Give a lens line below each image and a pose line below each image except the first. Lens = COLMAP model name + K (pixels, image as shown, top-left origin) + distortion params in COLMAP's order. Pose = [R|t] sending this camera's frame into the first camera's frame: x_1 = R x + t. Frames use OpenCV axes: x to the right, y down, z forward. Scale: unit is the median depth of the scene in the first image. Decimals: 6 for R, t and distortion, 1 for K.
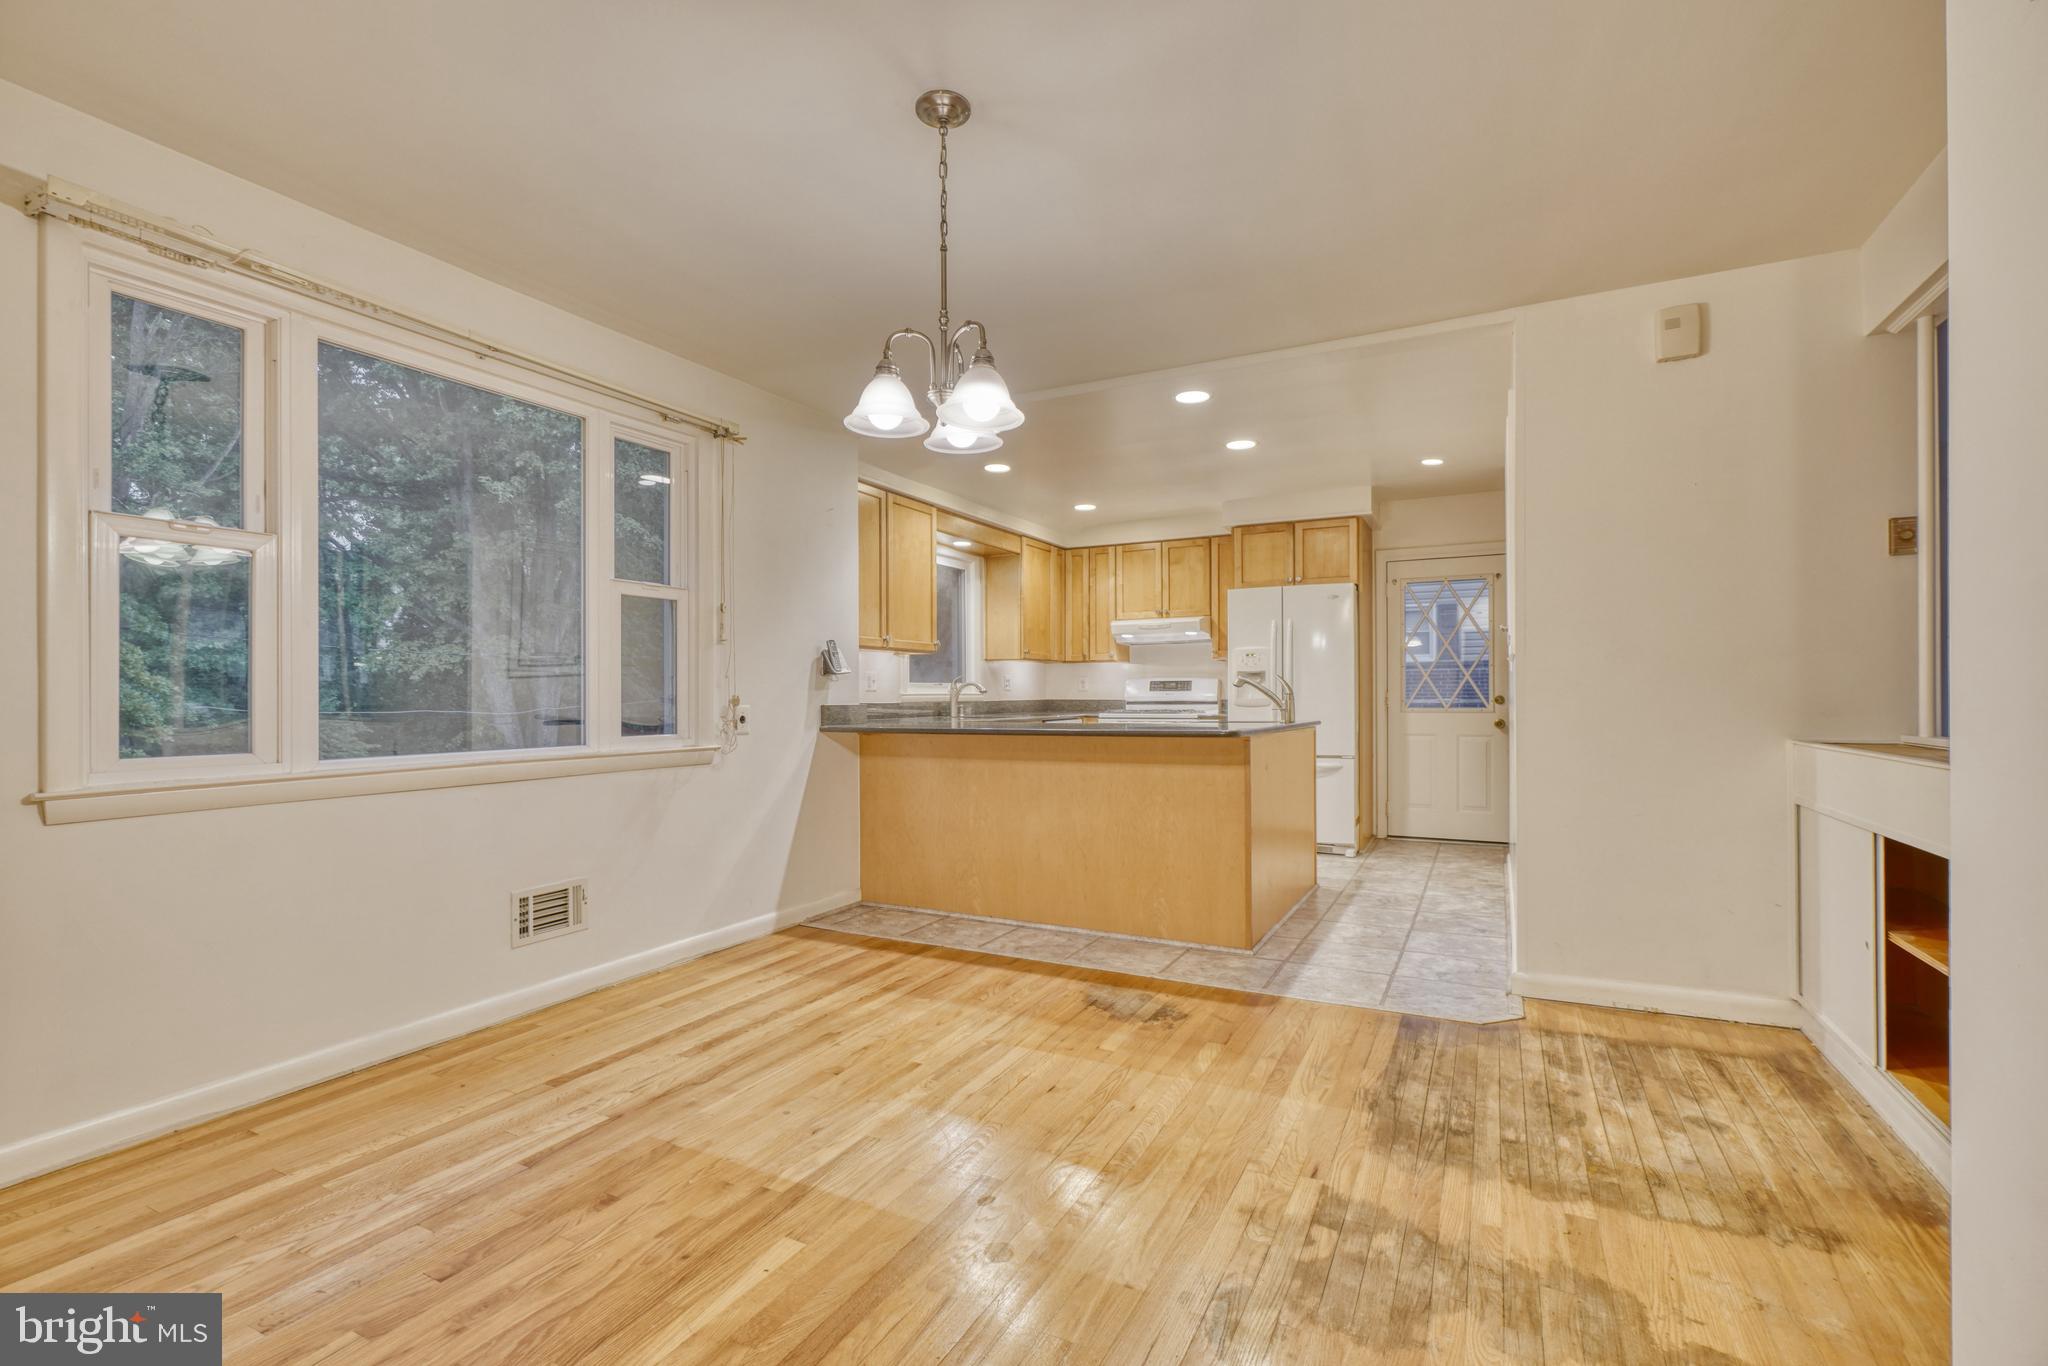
lens RADIAL K [[923.6, 0, 1011.0], [0, 923.6, 686.7], [0, 0, 1]] dist [-0.012441, 0.005518]
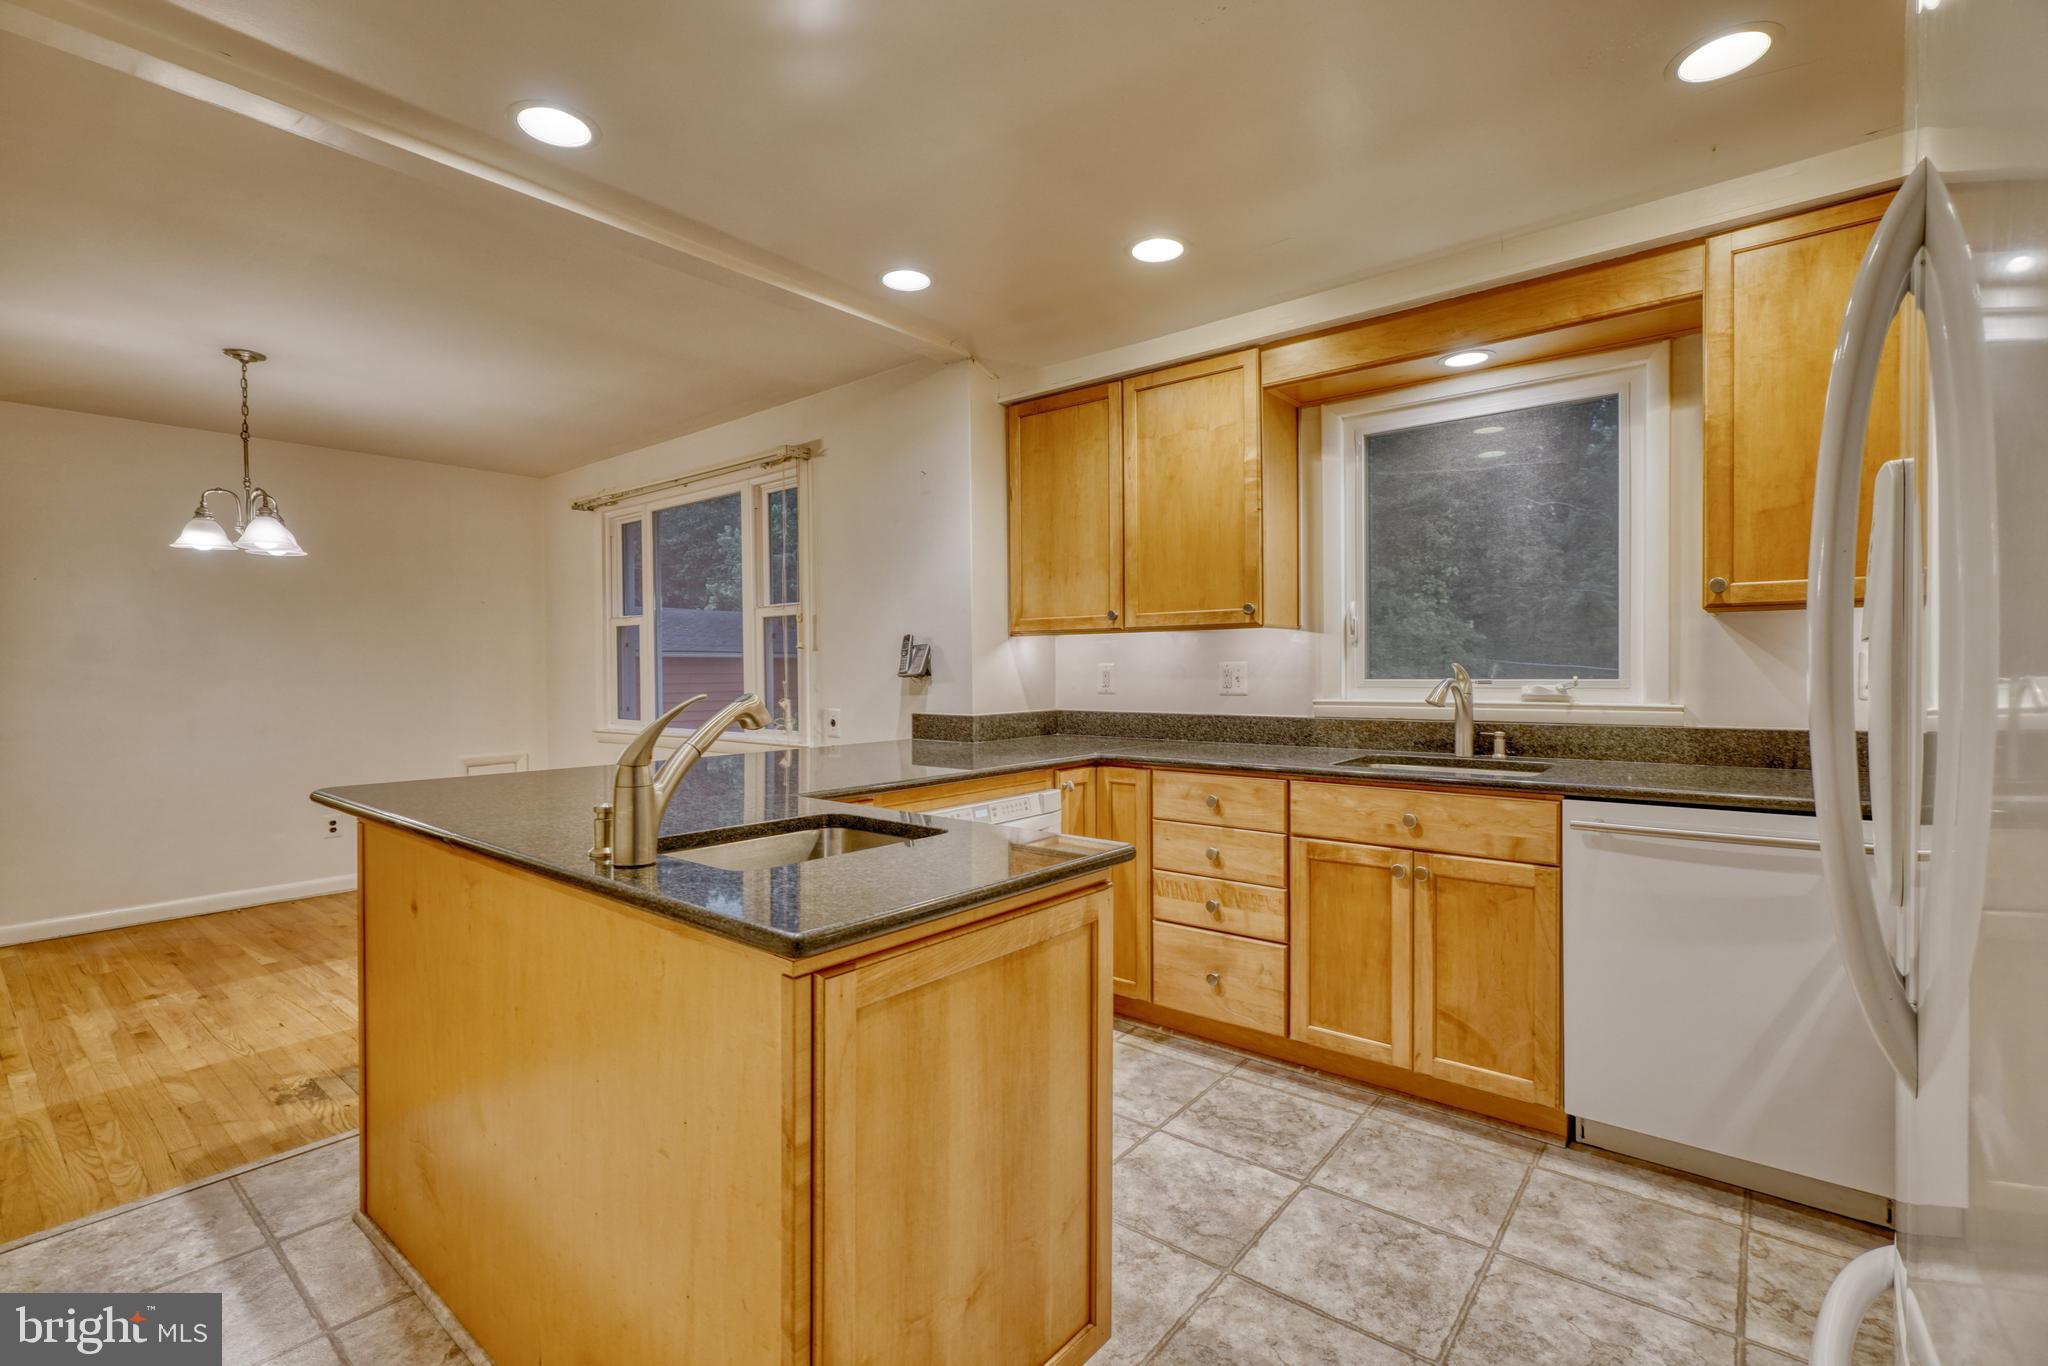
lens RADIAL K [[923.6, 0, 1014.6], [0, 923.6, 684.3], [0, 0, 1]] dist [-0.012441, 0.005518]
pose [[-0.203179, 0.019666, -0.978944, 0.446271], [0.014766, 0.999746, 0.017020, -0.014341], [0.979030, -0.010997, -0.203418, 0.946511]]
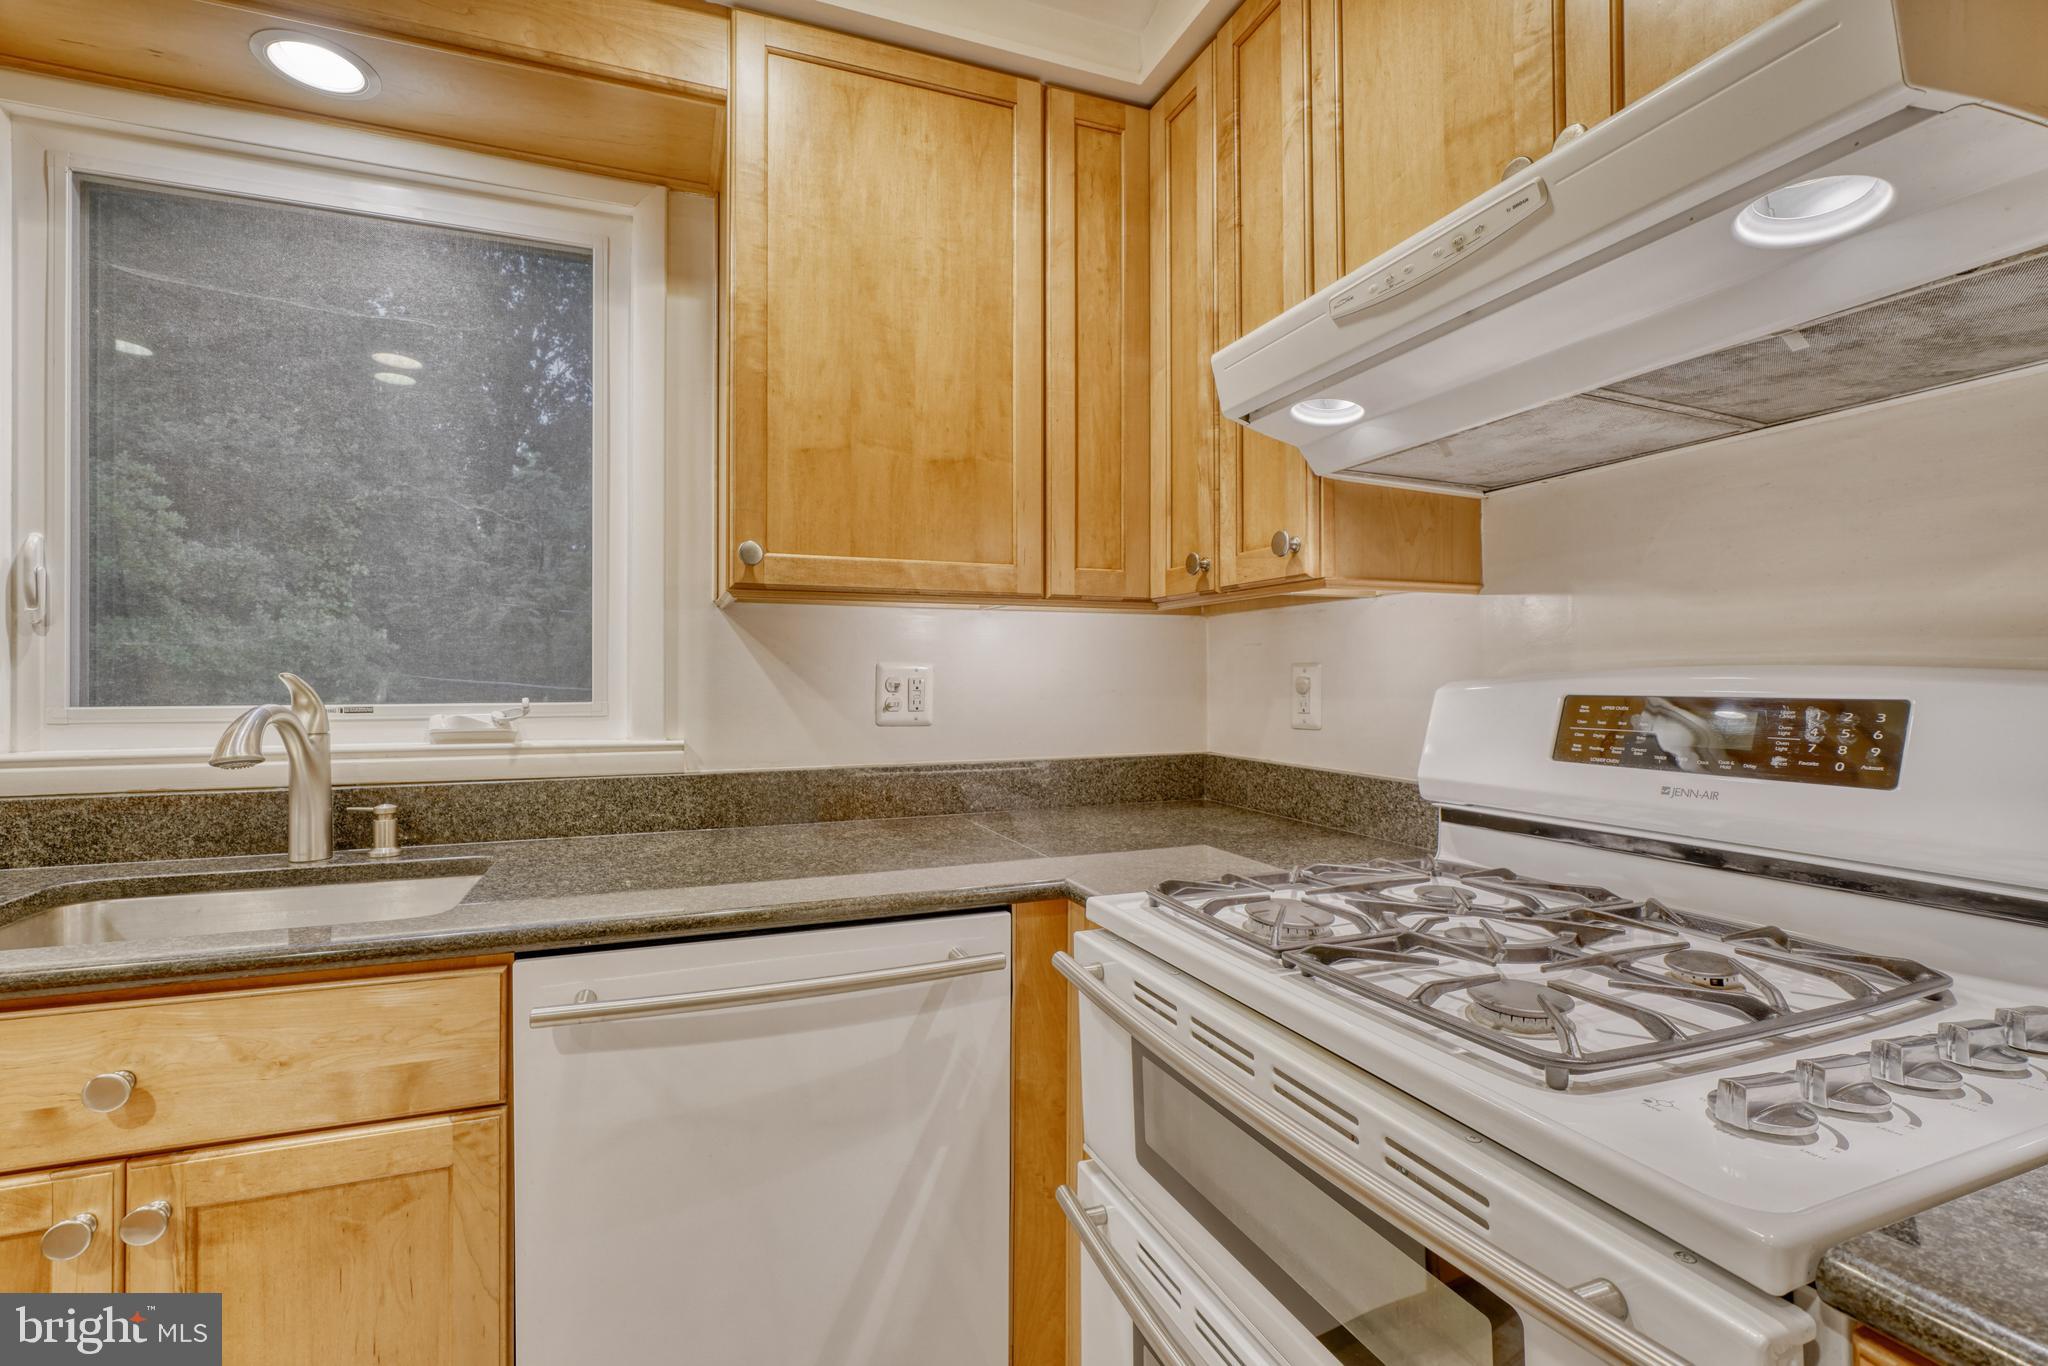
lens RADIAL K [[923.6, 0, 1019.4], [0, 923.6, 673.7], [0, 0, 1]] dist [-0.012441, 0.005518]
pose [[0.755449, -0.004069, -0.655195, 0.228170], [0.004245, 0.999990, -0.001315, -0.012495], [0.655194, -0.001788, 0.755459, 1.017673]]
